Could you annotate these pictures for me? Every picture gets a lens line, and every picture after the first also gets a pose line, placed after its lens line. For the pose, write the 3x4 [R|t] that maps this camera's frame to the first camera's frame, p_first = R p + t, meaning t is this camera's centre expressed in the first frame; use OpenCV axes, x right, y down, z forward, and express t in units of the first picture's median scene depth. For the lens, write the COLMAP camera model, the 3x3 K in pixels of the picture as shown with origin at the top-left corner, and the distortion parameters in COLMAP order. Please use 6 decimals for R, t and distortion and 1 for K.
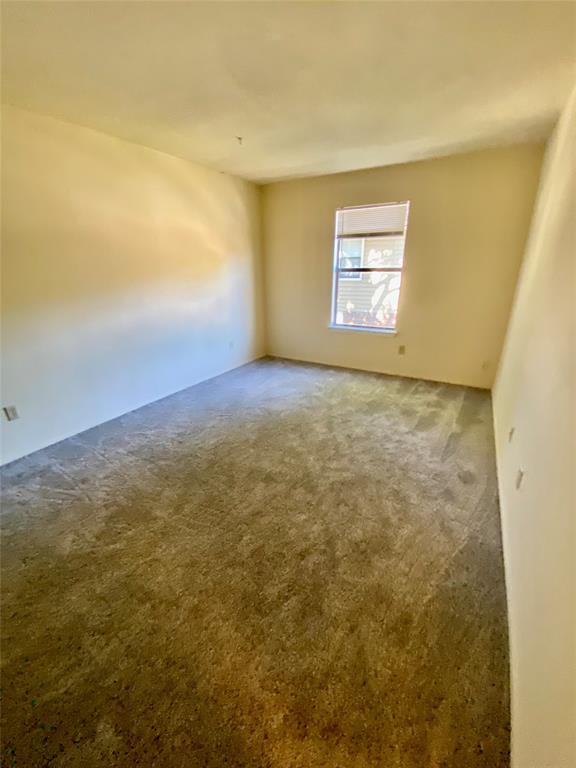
lens RADIAL K [[308.2, 0, 290.9], [0, 308.2, 380.6], [0, 0, 1]] dist [0.016077, -0.019580]
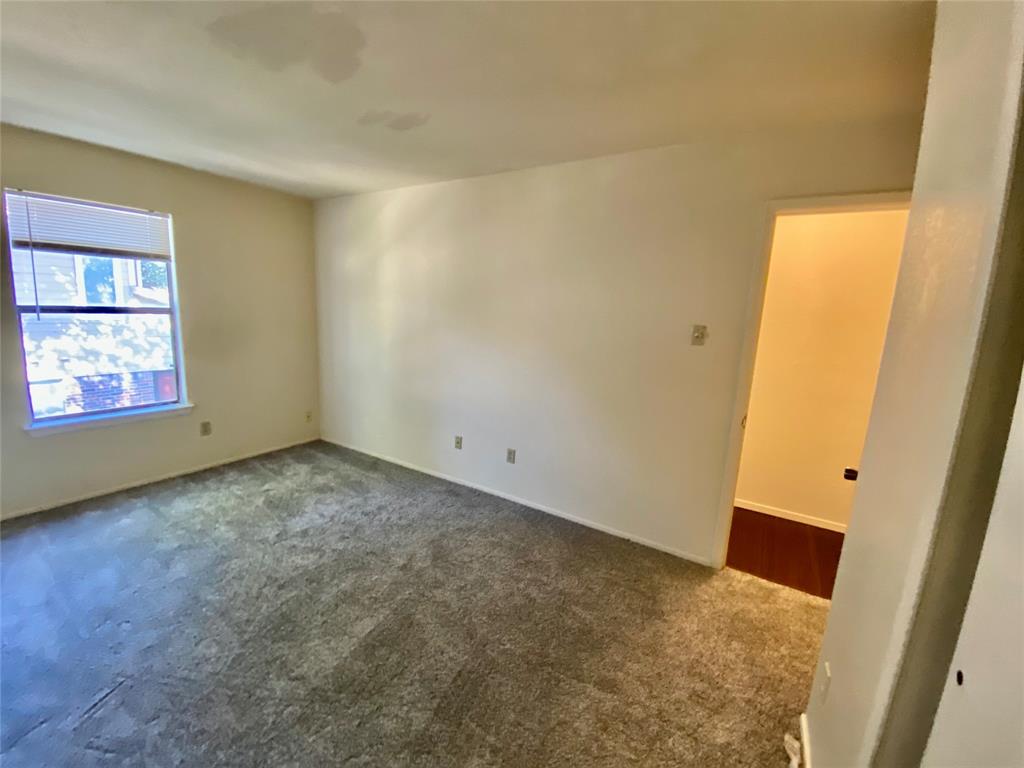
lens RADIAL K [[410.9, 0, 504.5], [0, 410.9, 378.0], [0, 0, 1]] dist [0.016077, -0.019580]
pose [[0.040441, -0.154941, 0.987096, -0.544039], [0.300565, 0.944034, 0.135868, -0.152126], [-0.952904, 0.291191, 0.084748, 0.344278]]
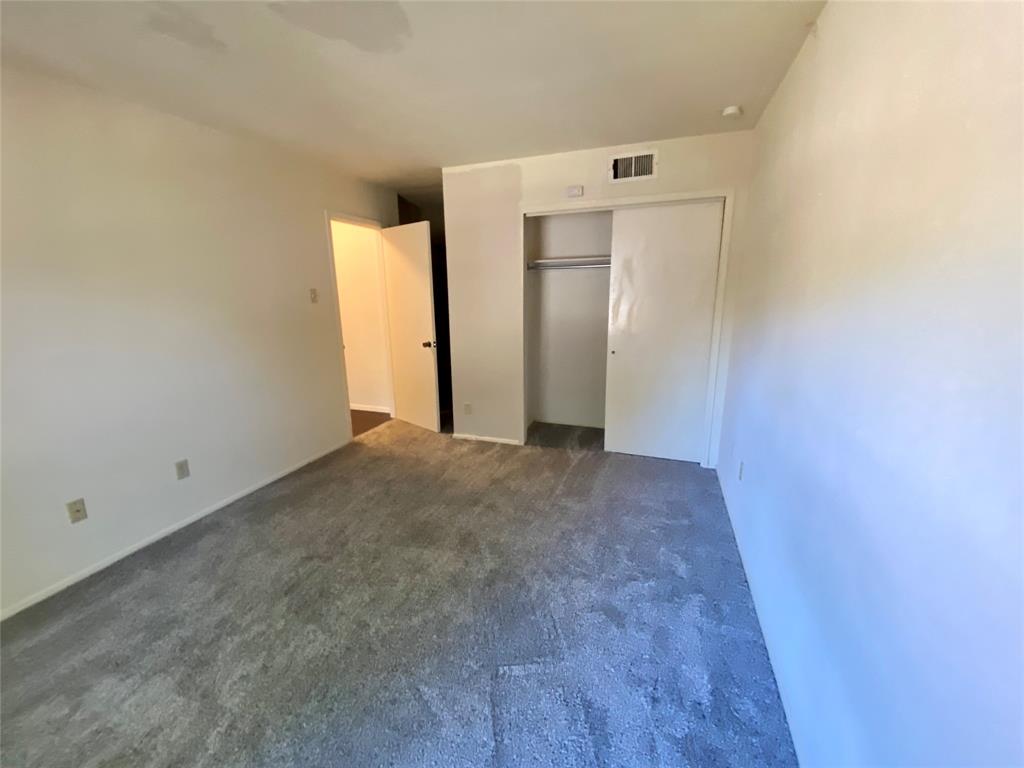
lens RADIAL K [[410.9, 0, 504.5], [0, 410.9, 378.0], [0, 0, 1]] dist [0.016077, -0.019580]
pose [[-0.986357, 0.062707, -0.152210, -0.124944], [-0.028644, 0.845130, 0.533793, -0.407350], [0.162110, 0.530870, -0.831804, 1.083693]]
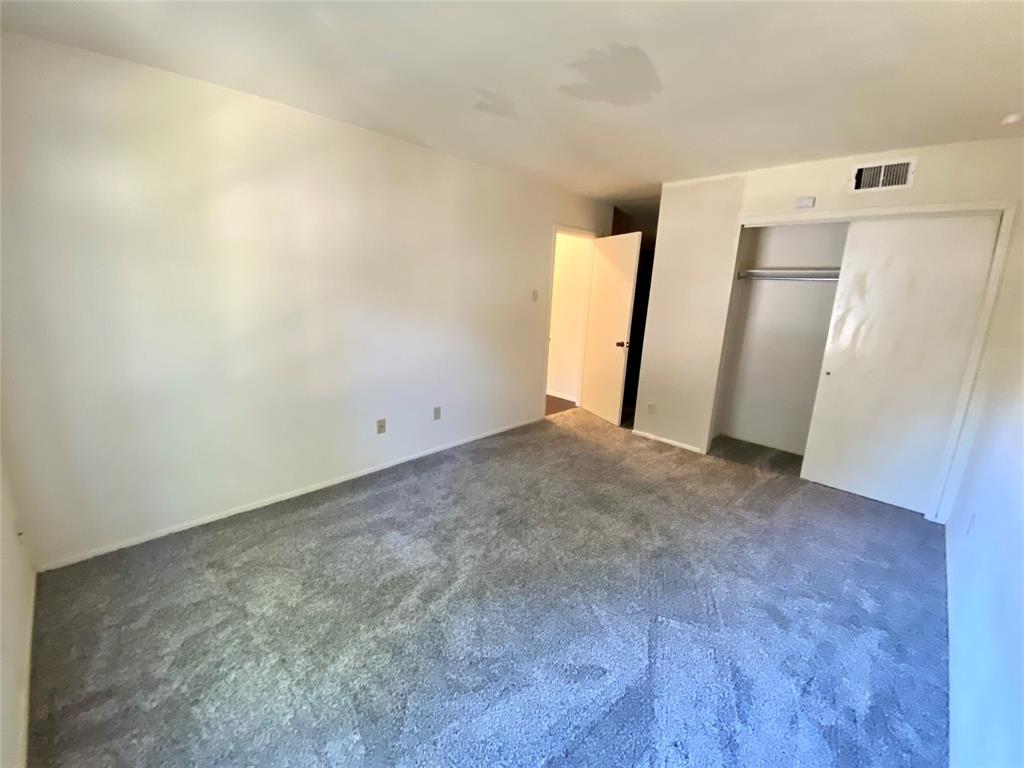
lens RADIAL K [[410.9, 0, 504.5], [0, 410.9, 378.0], [0, 0, 1]] dist [0.016077, -0.019580]
pose [[-0.960581, -0.080178, 0.266187, -0.091383], [0.075338, 0.846598, 0.526874, -0.466726], [-0.267597, 0.526159, -0.807185, 1.208186]]
